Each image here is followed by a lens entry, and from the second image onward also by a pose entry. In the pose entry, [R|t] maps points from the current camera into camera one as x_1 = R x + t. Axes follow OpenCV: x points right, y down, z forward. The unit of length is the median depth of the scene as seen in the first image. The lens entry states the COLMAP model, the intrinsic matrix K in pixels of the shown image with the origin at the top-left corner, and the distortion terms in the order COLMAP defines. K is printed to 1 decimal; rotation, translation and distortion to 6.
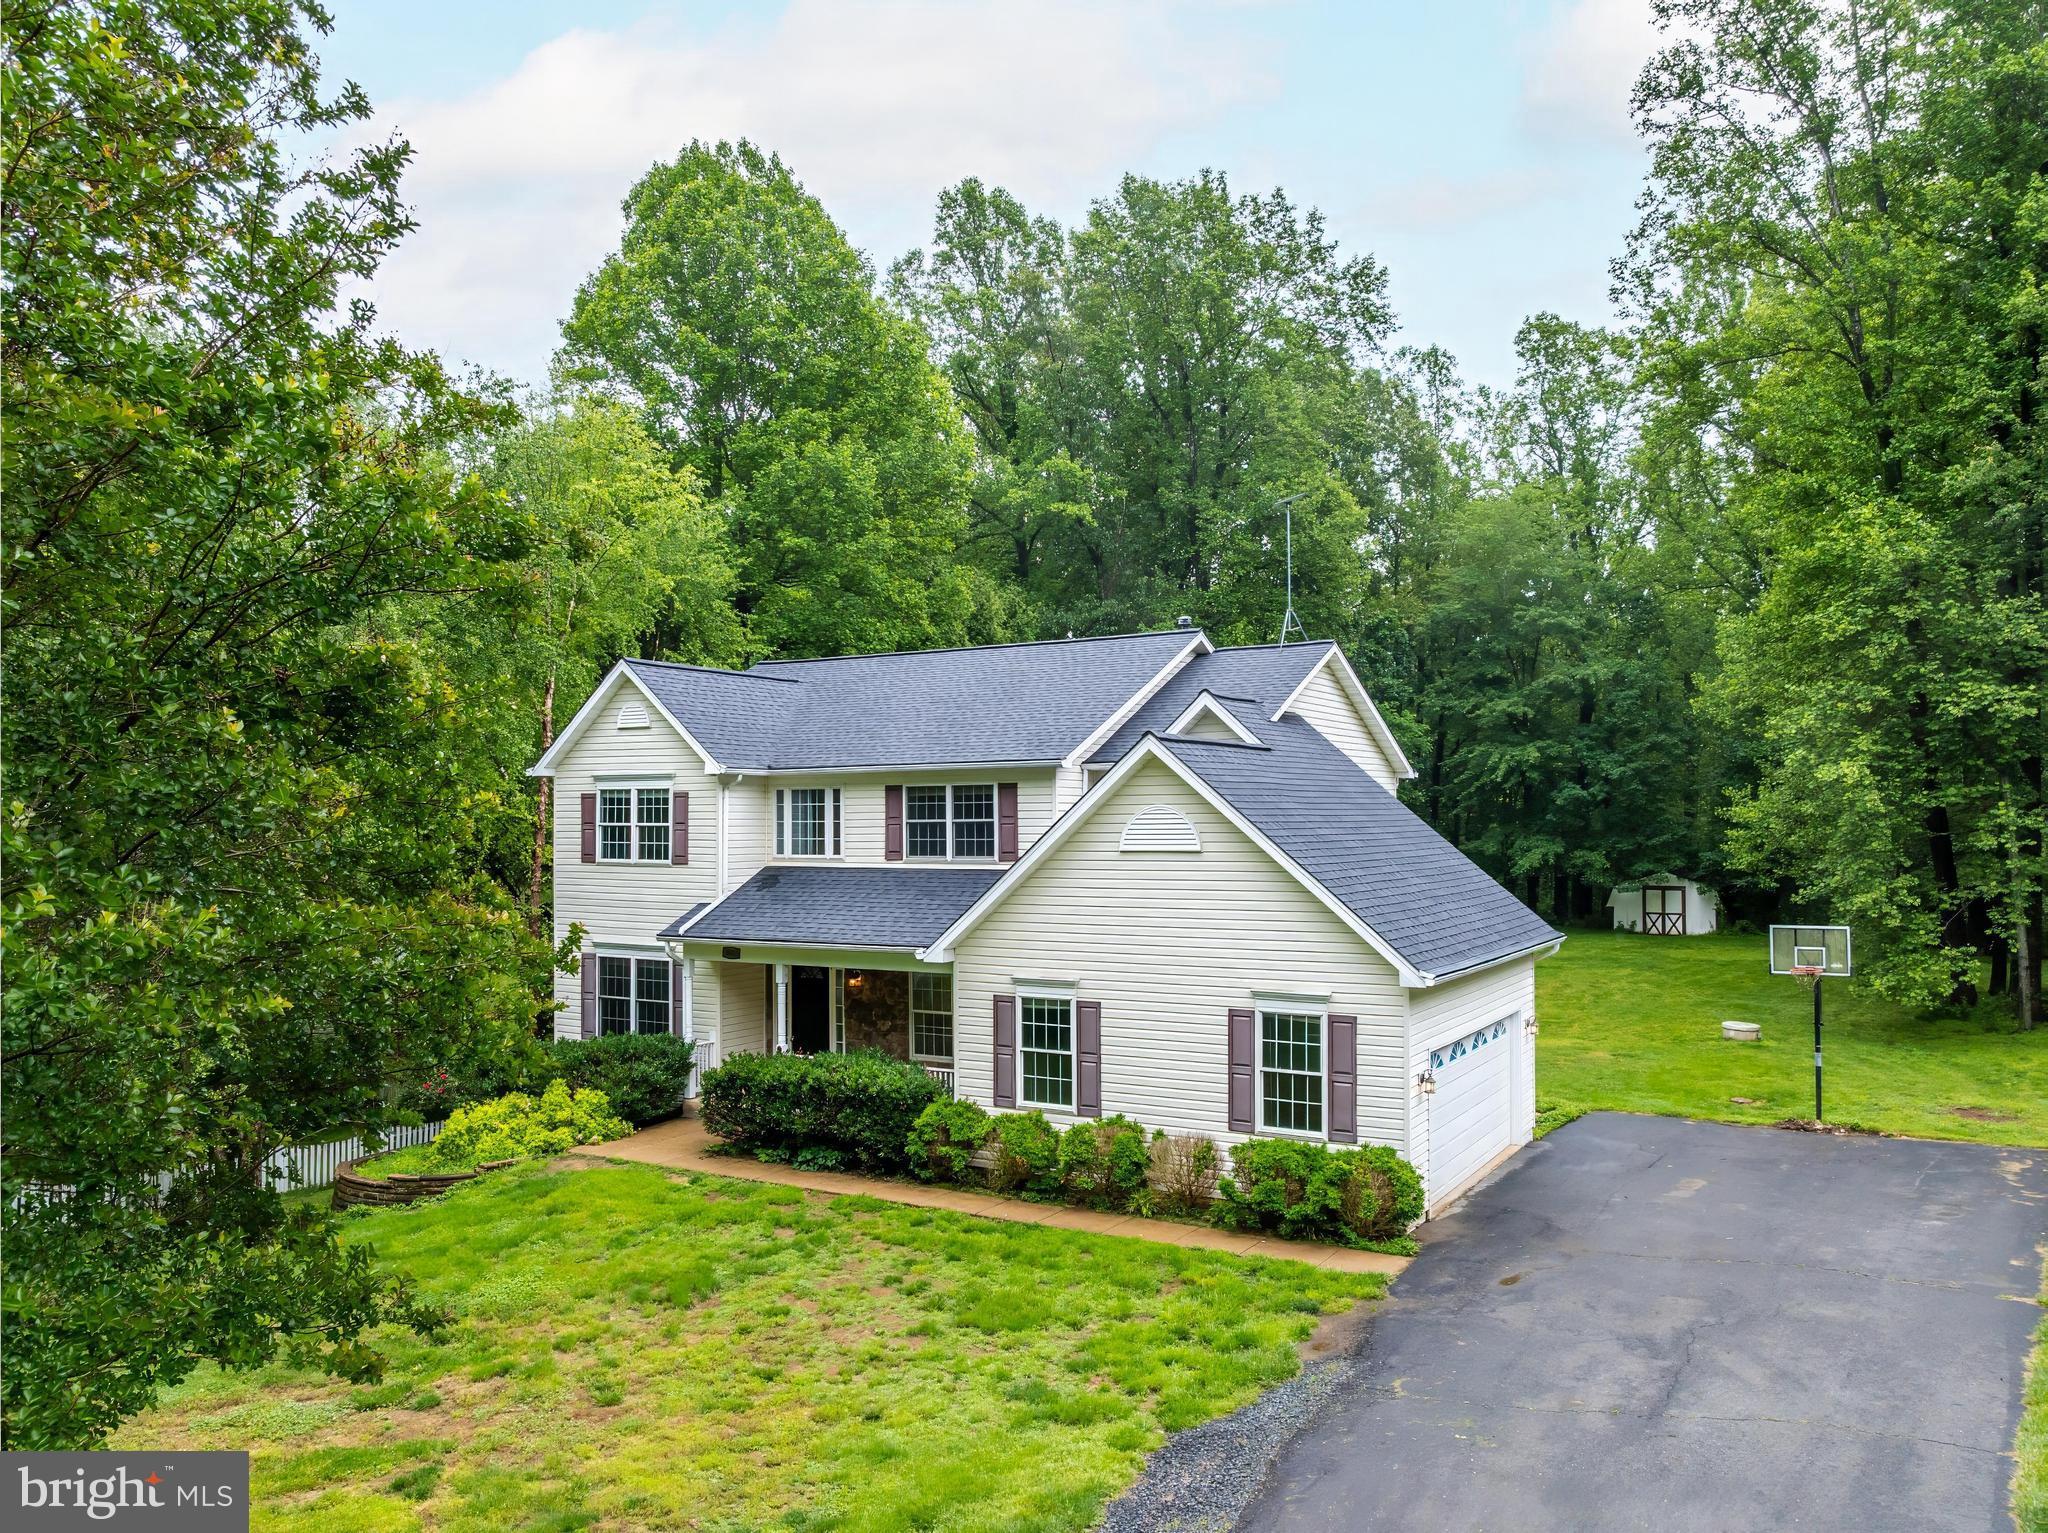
lens RADIAL K [[1487.6, 0, 1063.5], [0, 1487.6, 797.8], [0, 0, 1]] dist [-0.035761, -0.002865]
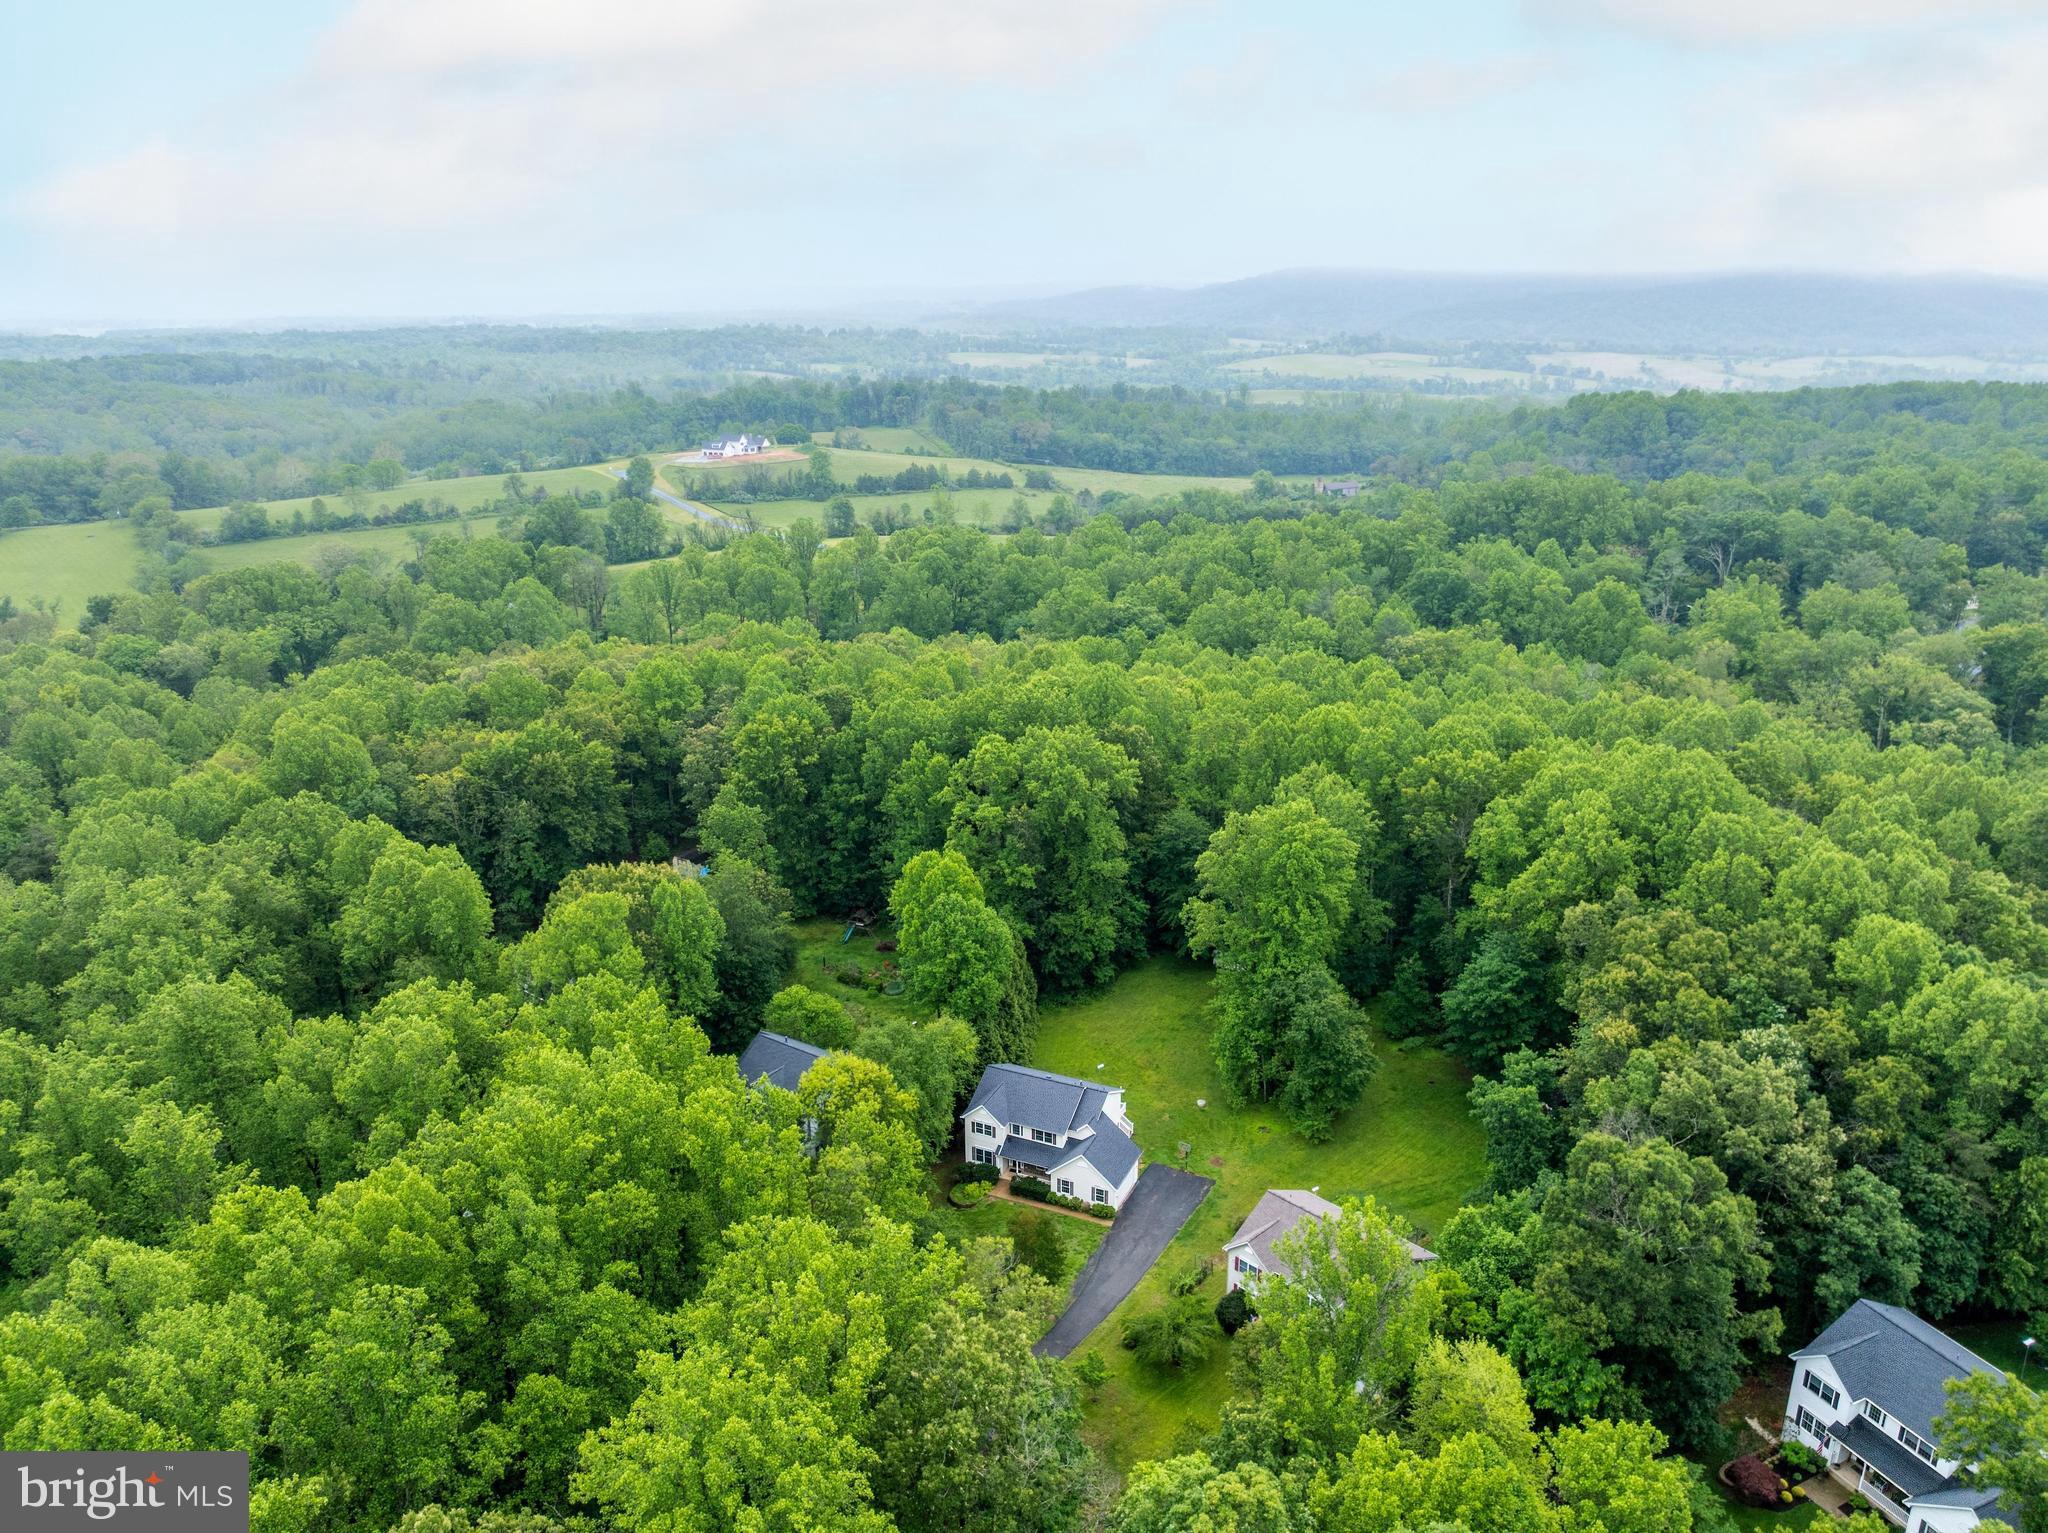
lens RADIAL K [[1441.4, 0, 1024.0], [0, 1441.4, 766.5], [0, 0, 1]] dist [-0.035977, -0.010286]
pose [[0.994195, -0.033911, 0.102113, -0.696874], [-0.001664, 0.944076, 0.329724, -3.299020], [-0.107583, -0.327980, 0.938539, -3.937258]]
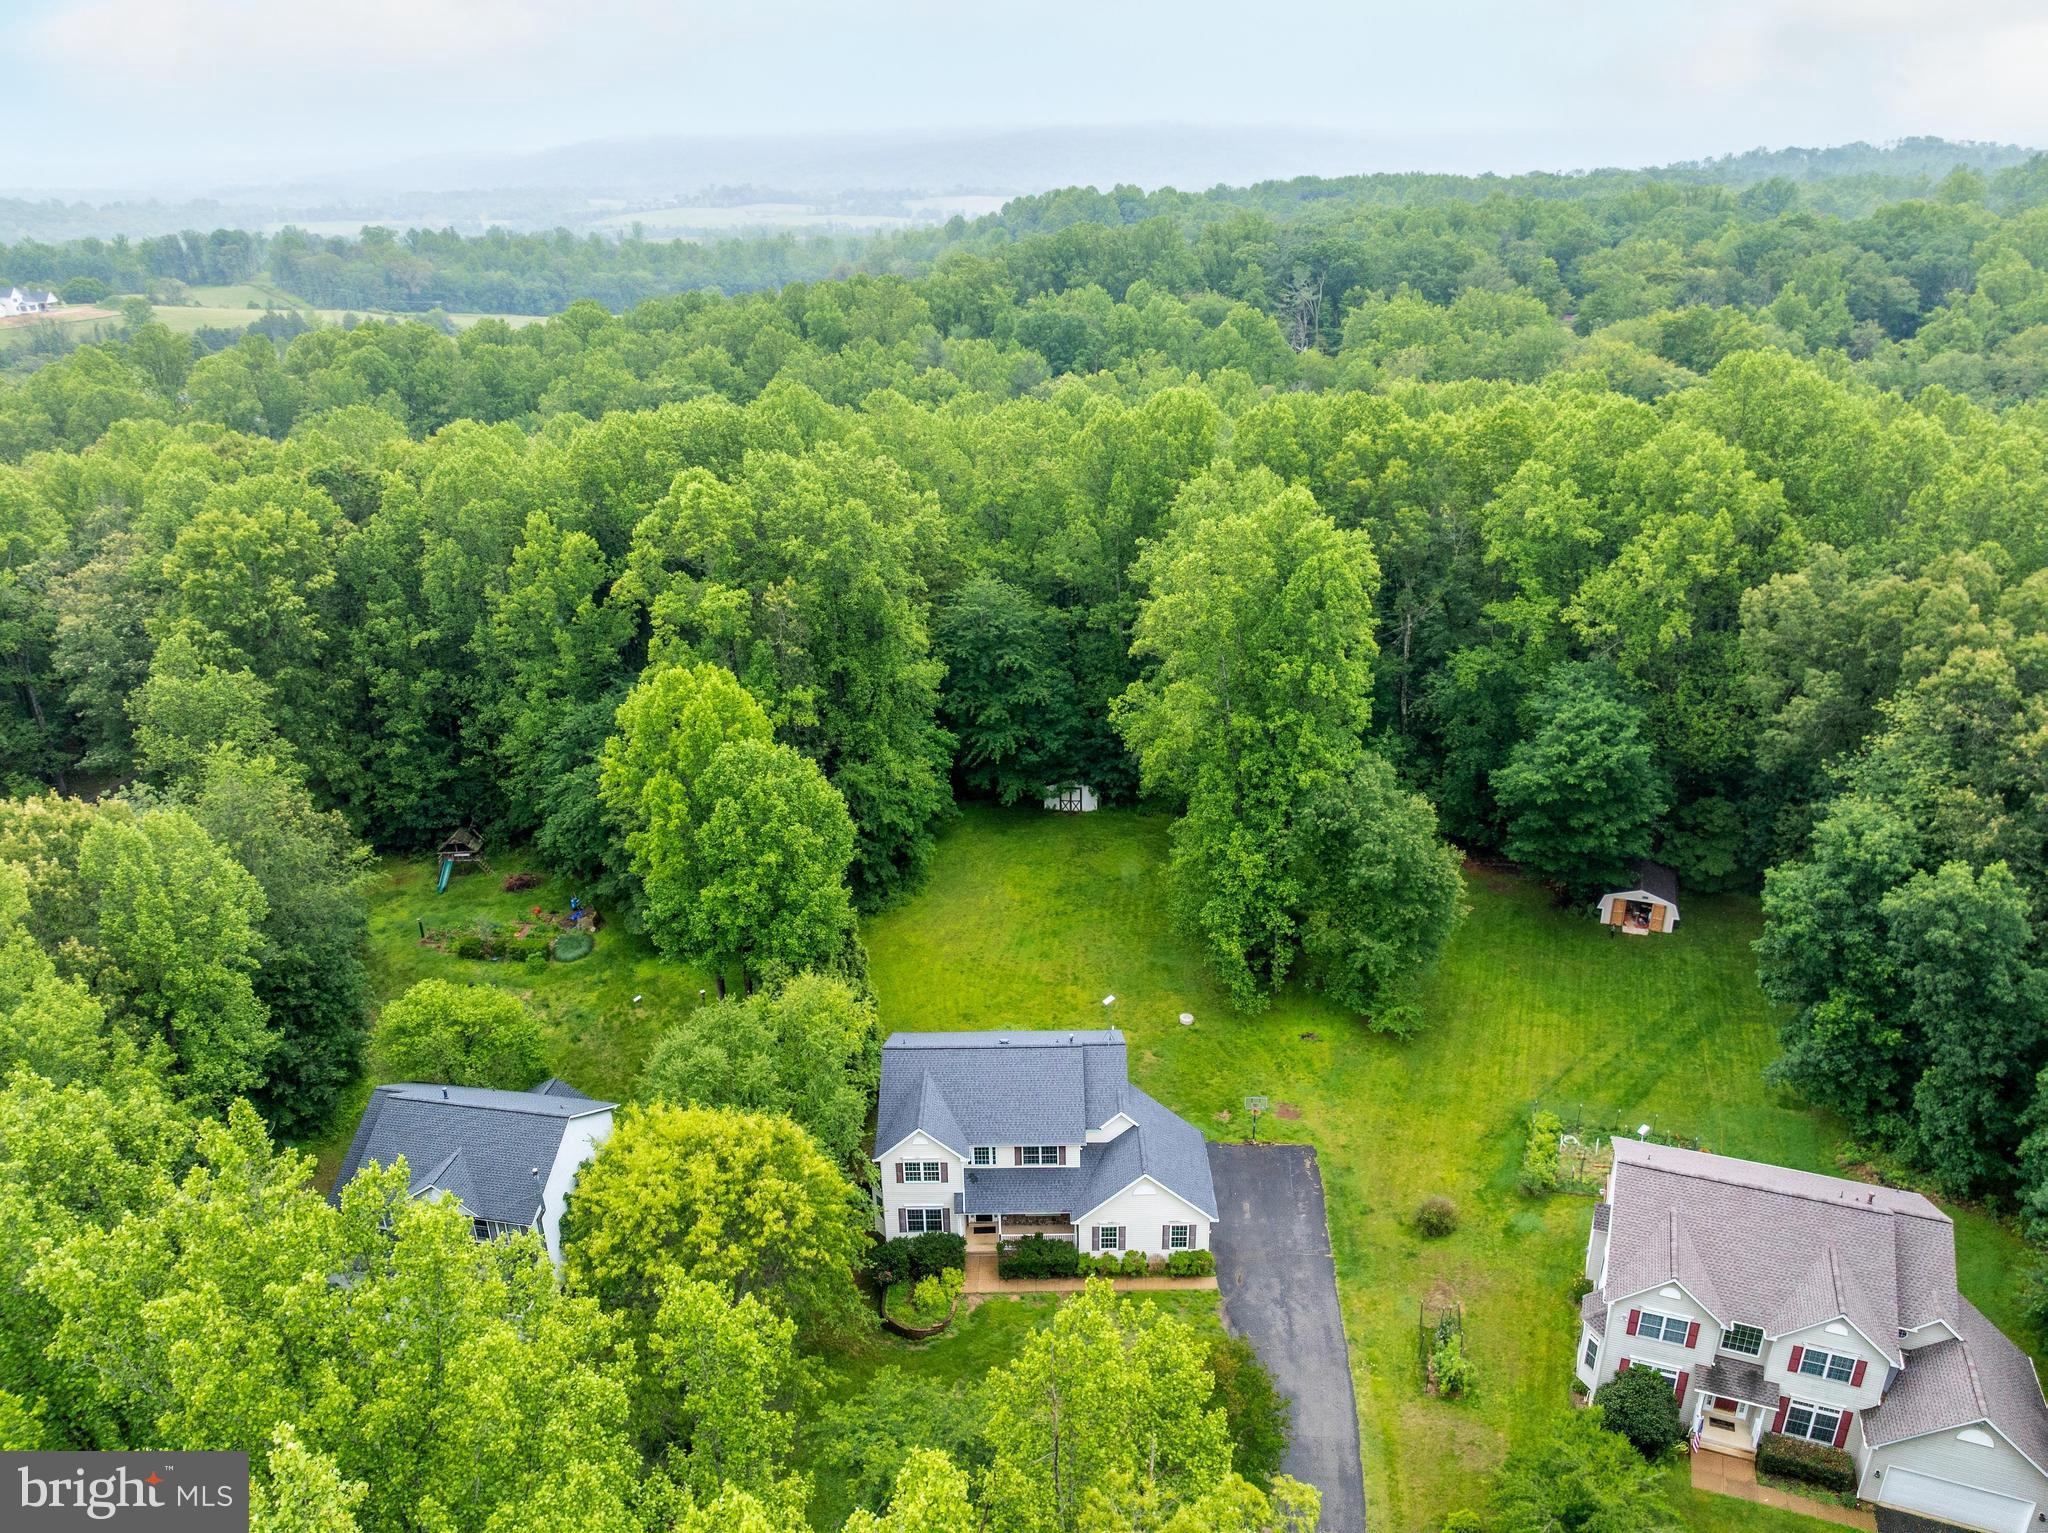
lens RADIAL K [[1441.4, 0, 1024.0], [0, 1441.4, 766.5], [0, 0, 1]] dist [-0.035977, -0.010286]
pose [[0.861901, -0.207955, 0.462473, -1.338390], [0.003337, 0.914345, 0.404923, -1.962655], [-0.507065, -0.347460, 0.788769, -1.092586]]
